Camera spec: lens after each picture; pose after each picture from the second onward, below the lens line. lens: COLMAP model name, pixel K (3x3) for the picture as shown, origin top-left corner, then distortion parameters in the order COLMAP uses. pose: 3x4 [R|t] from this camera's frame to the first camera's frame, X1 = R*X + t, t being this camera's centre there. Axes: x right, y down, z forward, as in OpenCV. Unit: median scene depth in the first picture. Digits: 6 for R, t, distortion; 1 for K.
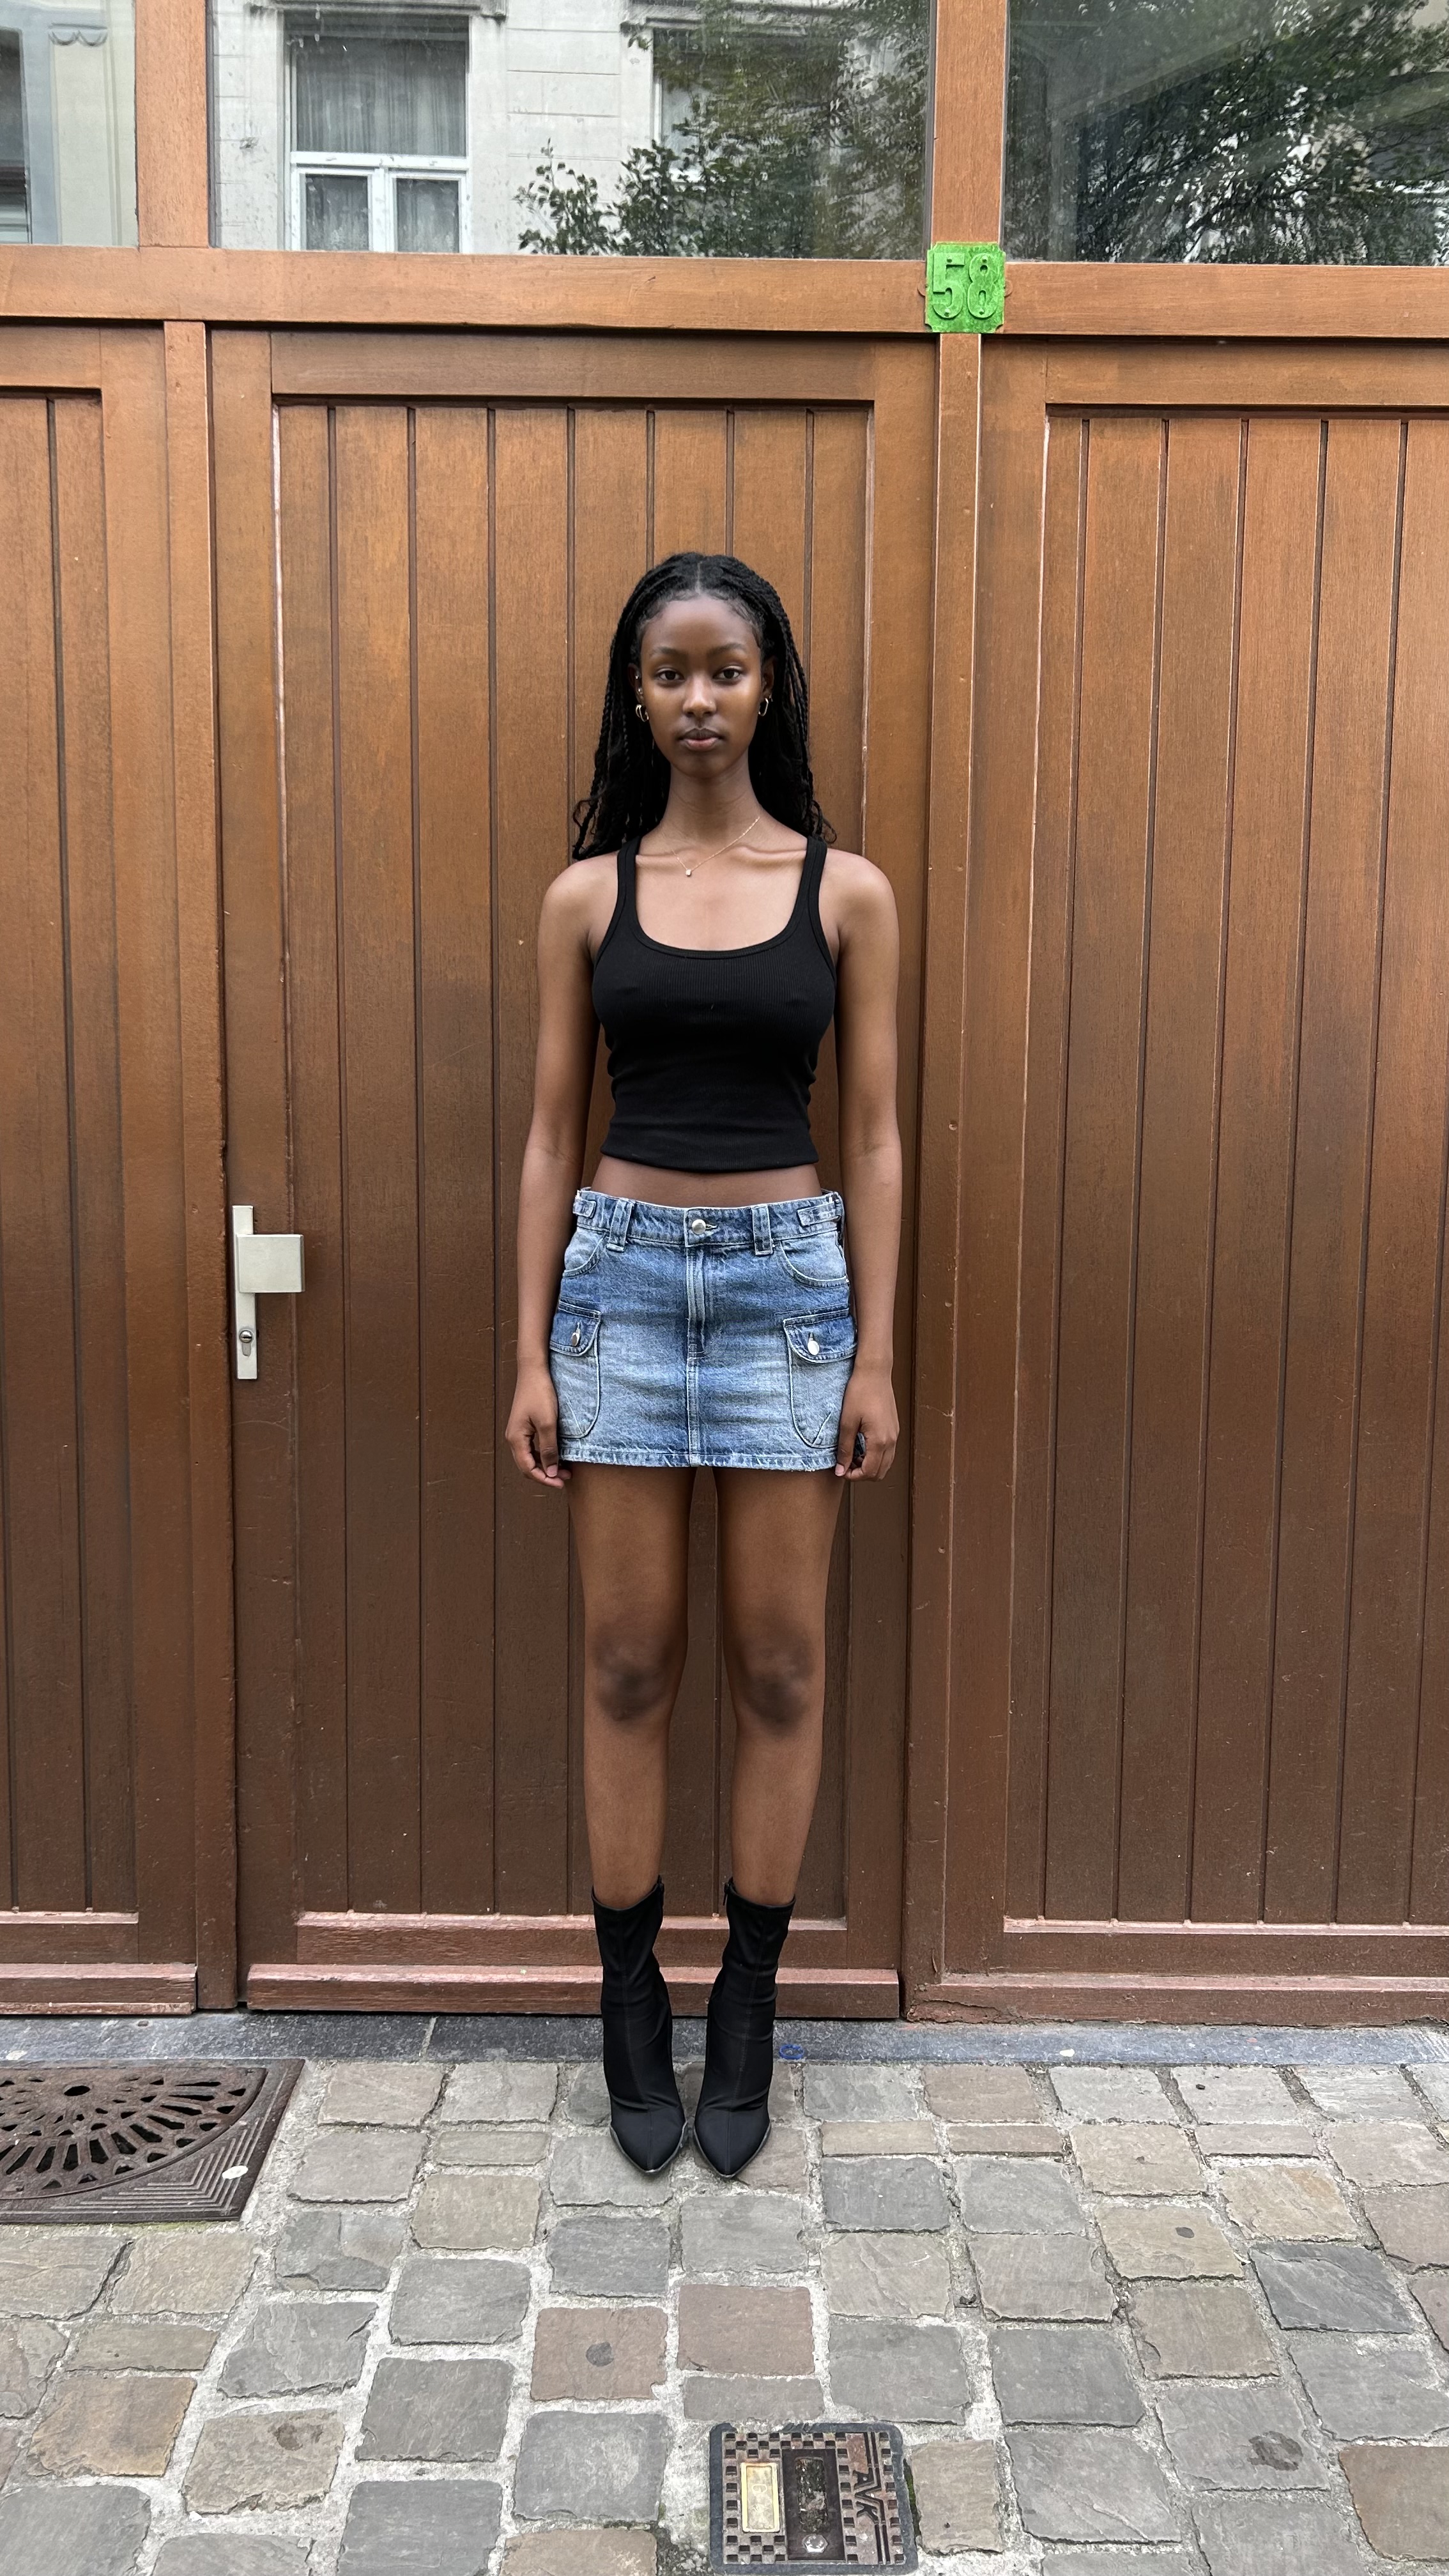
lens RADIAL K [[1886.5, 0, 724.5], [0, 1886.5, 1288.0], [0, 0, 1]] dist [0.011263, 0.002896]
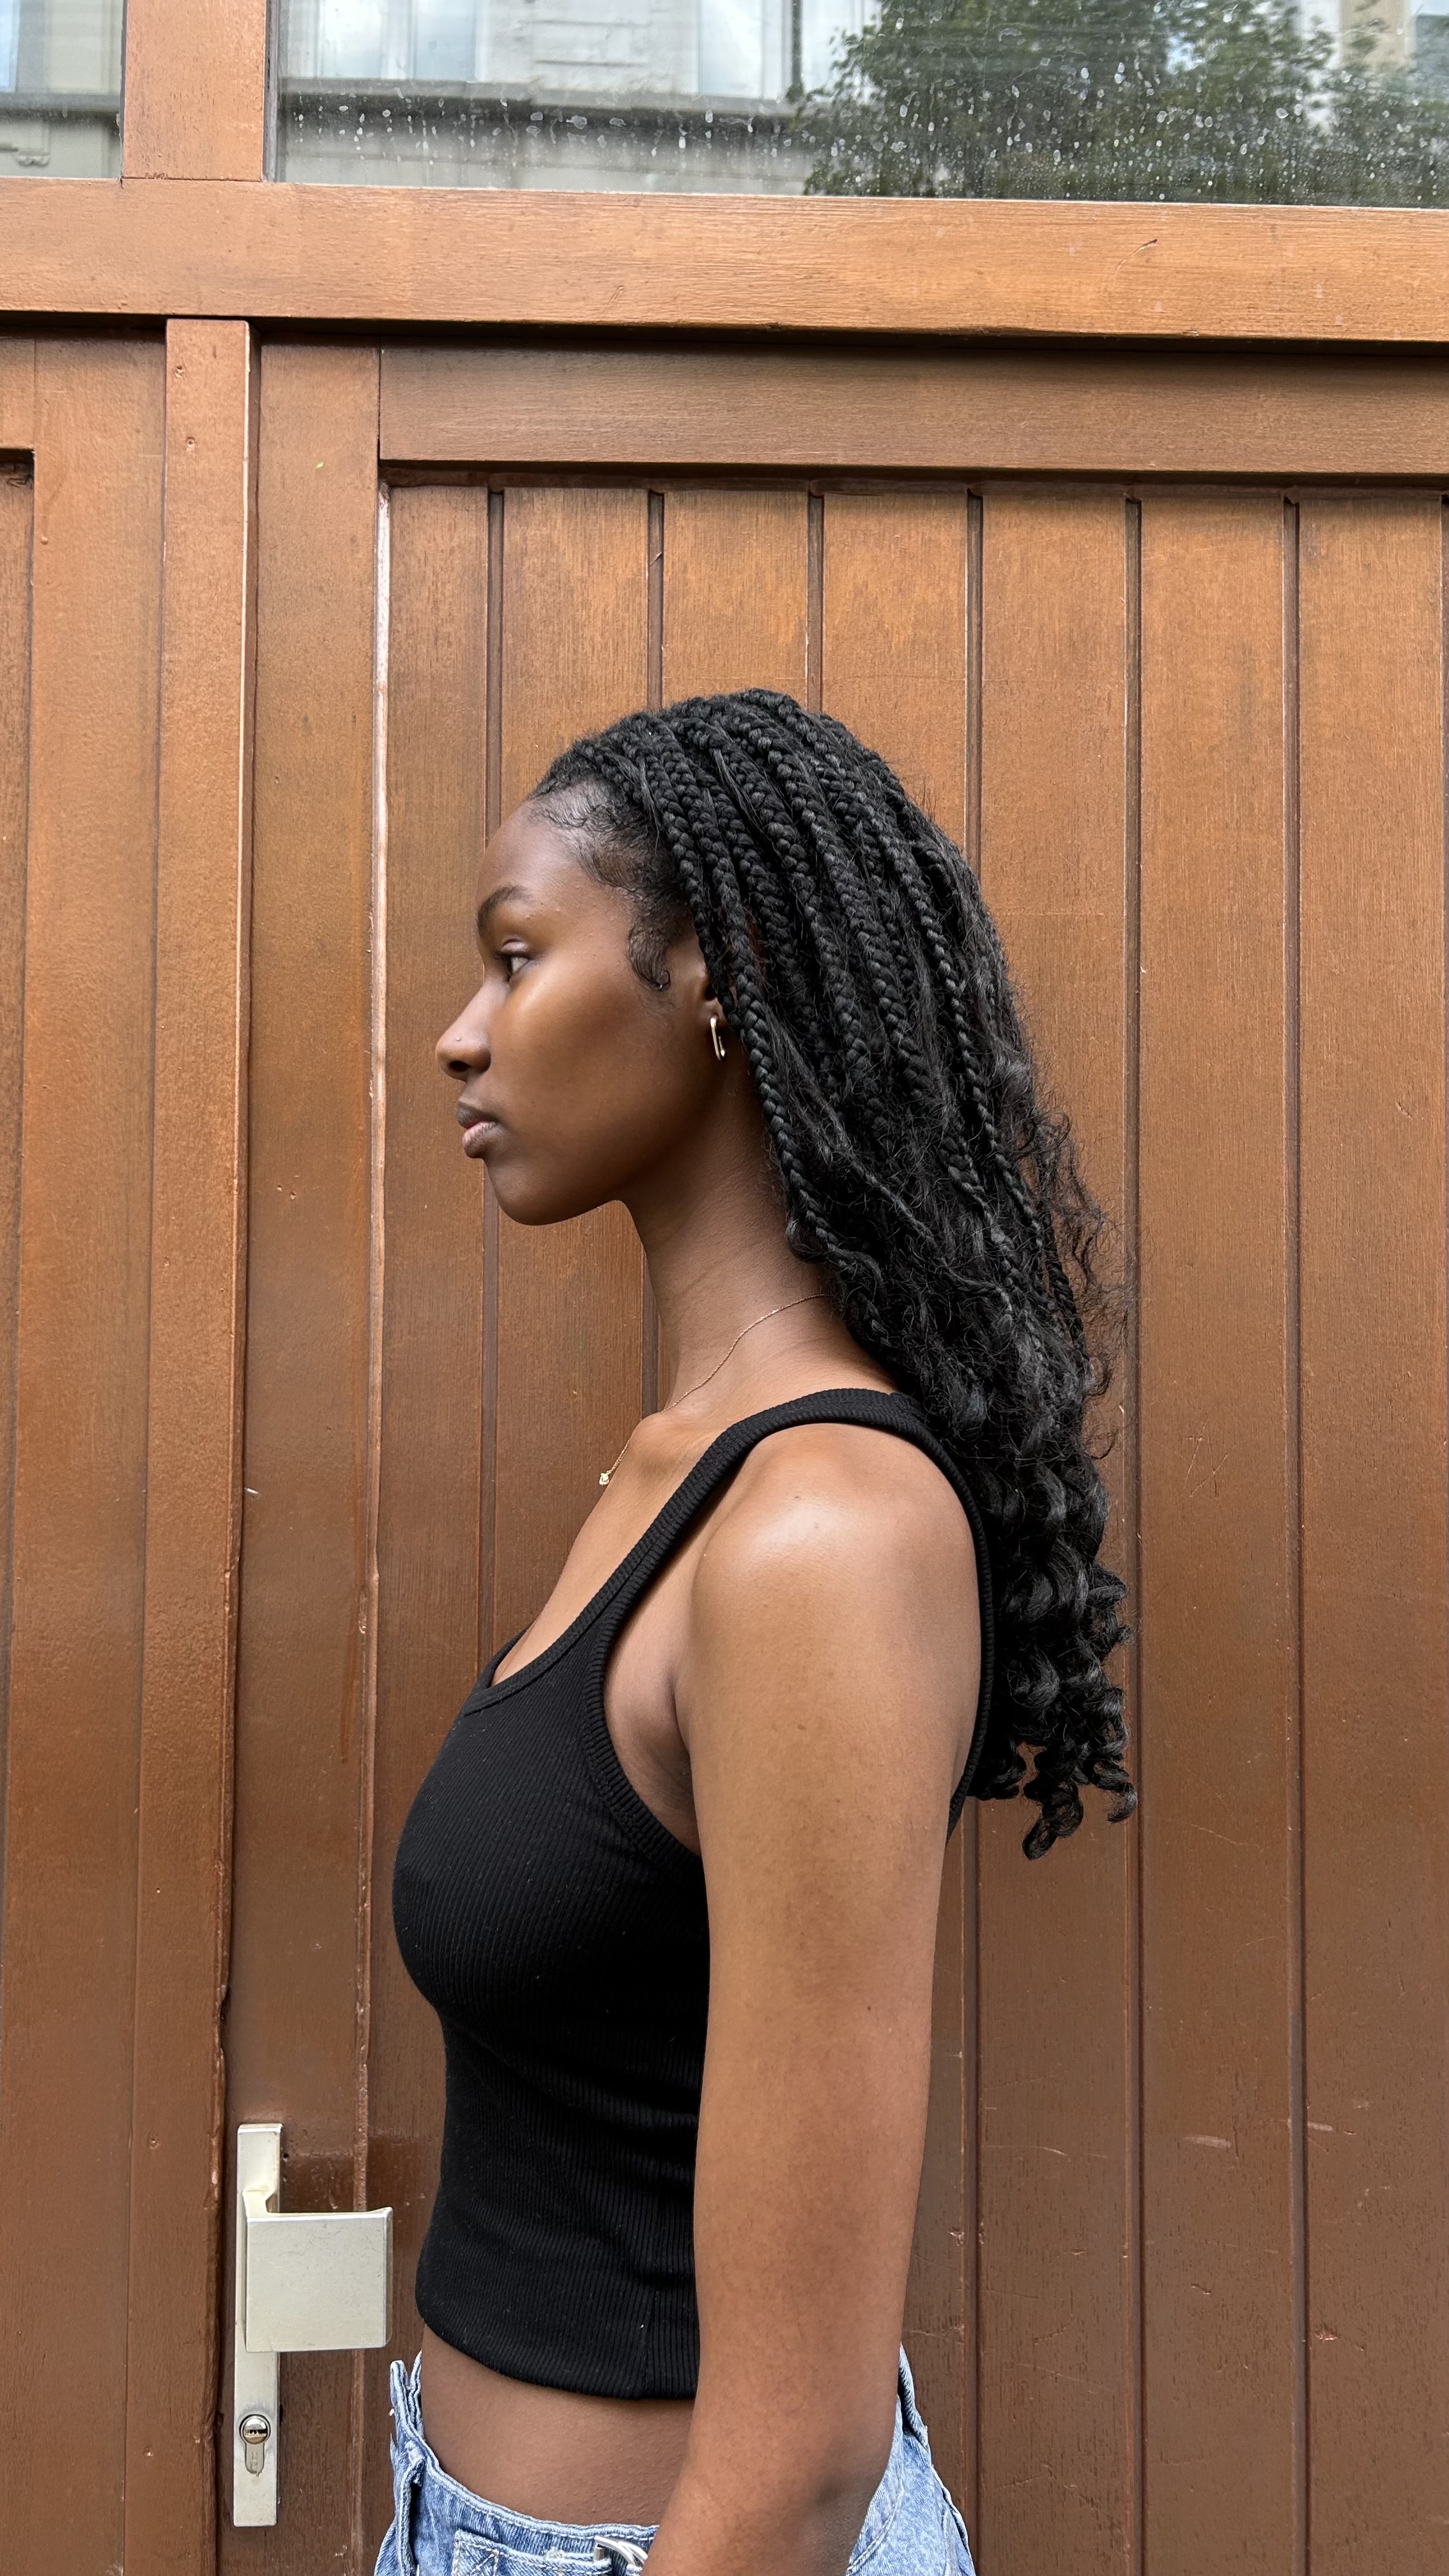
lens RADIAL K [[1886.5, 0, 724.5], [0, 1886.5, 1288.0], [0, 0, 1]] dist [0.011263, 0.002896]
pose [[0.999947, -0.000309, 0.010307, -0.152463], [0.001795, 0.989508, -0.144470, -0.184427], [-0.010154, 0.144480, 0.989456, 0.534702]]
